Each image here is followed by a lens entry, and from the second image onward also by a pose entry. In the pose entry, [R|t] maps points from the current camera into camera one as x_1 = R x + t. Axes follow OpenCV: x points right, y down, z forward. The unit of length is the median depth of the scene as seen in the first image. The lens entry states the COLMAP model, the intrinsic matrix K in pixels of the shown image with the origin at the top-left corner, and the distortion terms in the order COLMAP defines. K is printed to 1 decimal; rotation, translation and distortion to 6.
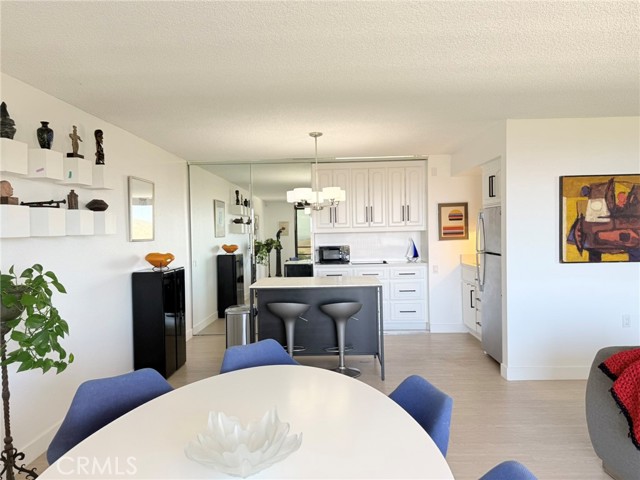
lens RADIAL K [[444.9, 0, 317.4], [0, 444.9, 243.2], [0, 0, 1]] dist [0.098107, -0.154351]
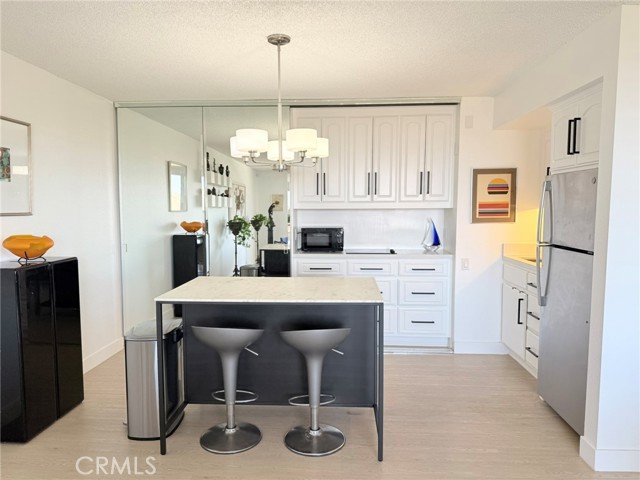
lens RADIAL K [[444.9, 0, 317.4], [0, 444.9, 243.2], [0, 0, 1]] dist [0.098107, -0.154351]
pose [[0.999453, 0.022148, -0.024554, 0.050564], [-0.020779, 0.998288, 0.054676, -0.007968], [0.025723, -0.054136, 0.998202, 0.298645]]
